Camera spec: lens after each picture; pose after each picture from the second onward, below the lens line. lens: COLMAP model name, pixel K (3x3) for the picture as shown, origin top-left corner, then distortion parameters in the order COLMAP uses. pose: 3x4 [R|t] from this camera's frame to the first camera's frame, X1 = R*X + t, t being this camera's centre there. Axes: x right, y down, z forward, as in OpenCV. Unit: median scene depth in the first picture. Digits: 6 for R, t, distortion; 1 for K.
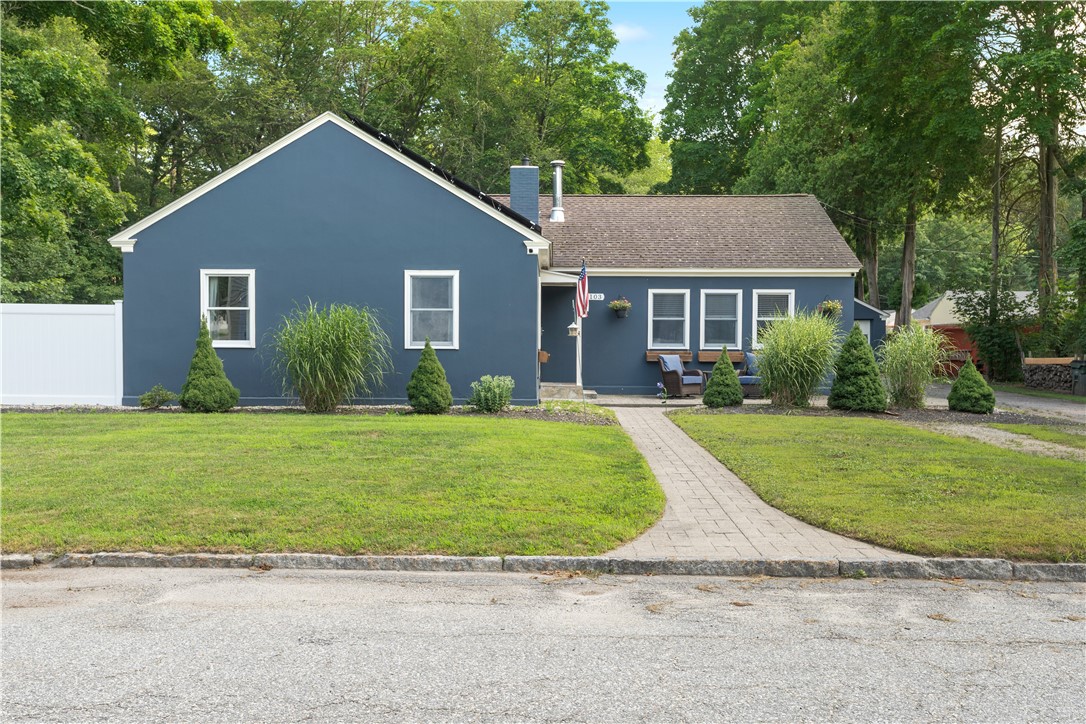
lens RADIAL K [[876.5, 0, 539.7], [0, 876.5, 359.8], [0, 0, 1]] dist [0.000872, 0.001019]
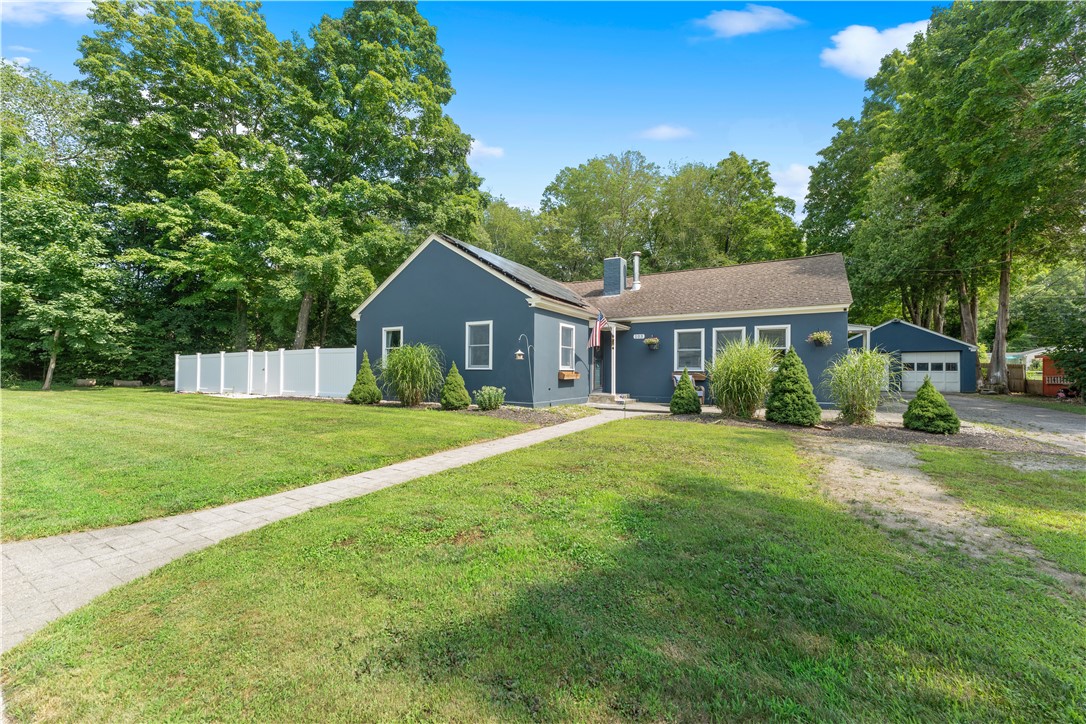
lens RADIAL K [[431.2, 0, 553.4], [0, 431.2, 367.2], [0, 0, 1]] dist [0.001894, -0.000173]
pose [[0.870367, -0.004667, -0.492381, 0.362327], [-0.010429, 0.999556, -0.027908, 0.003531], [0.492292, 0.029425, 0.869932, 0.346648]]
